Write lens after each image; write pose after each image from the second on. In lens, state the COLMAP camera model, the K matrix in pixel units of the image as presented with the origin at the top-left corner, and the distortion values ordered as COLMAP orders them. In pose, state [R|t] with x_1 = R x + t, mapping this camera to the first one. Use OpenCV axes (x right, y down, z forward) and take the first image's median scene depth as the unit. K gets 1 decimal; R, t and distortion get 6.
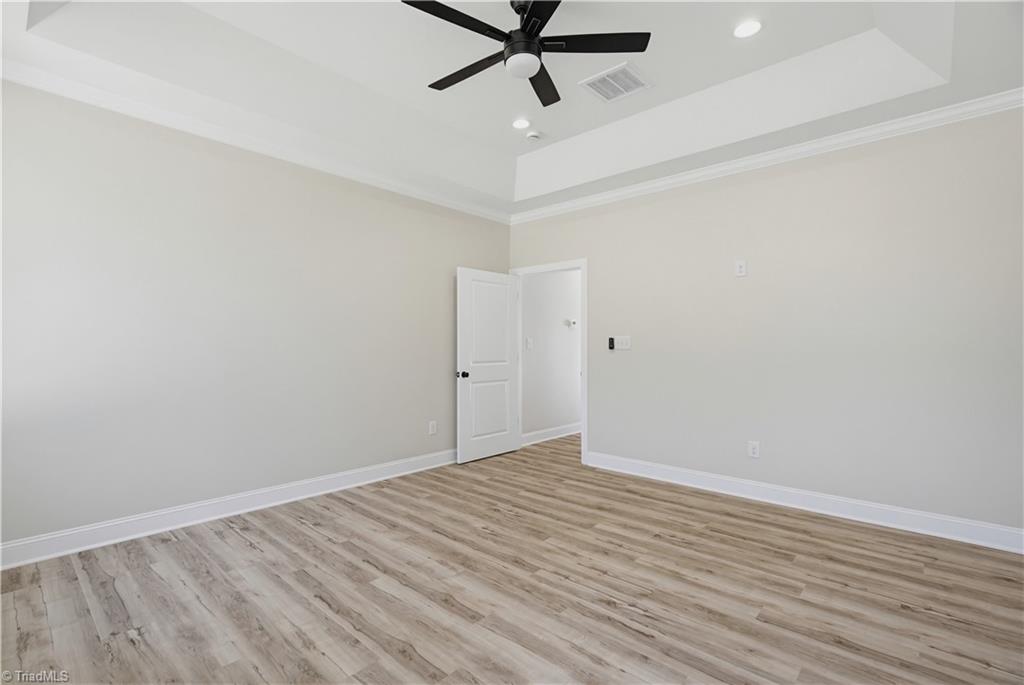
lens RADIAL K [[464.0, 0, 509.1], [0, 464.0, 342.9], [0, 0, 1]] dist [0.004484, -0.000033]
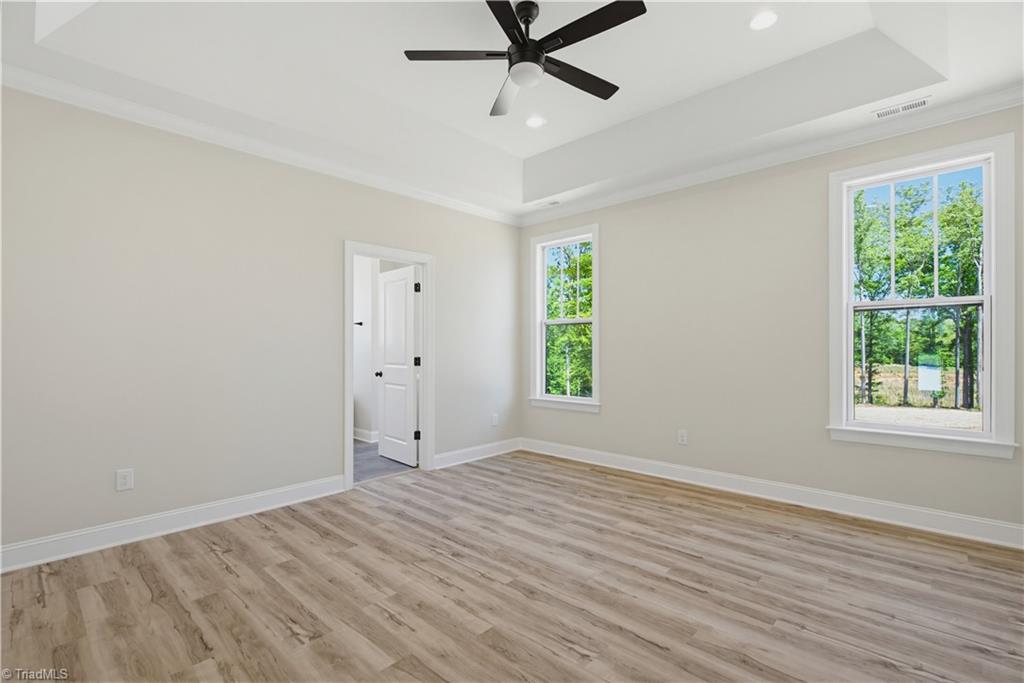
lens RADIAL K [[464.0, 0, 509.1], [0, 464.0, 341.9], [0, 0, 1]] dist [0.004484, -0.000033]
pose [[-0.999329, -0.000121, 0.036623, 0.028256], [-0.000828, 0.999814, -0.019288, 0.014884], [-0.036614, -0.019305, -0.999143, 1.992138]]
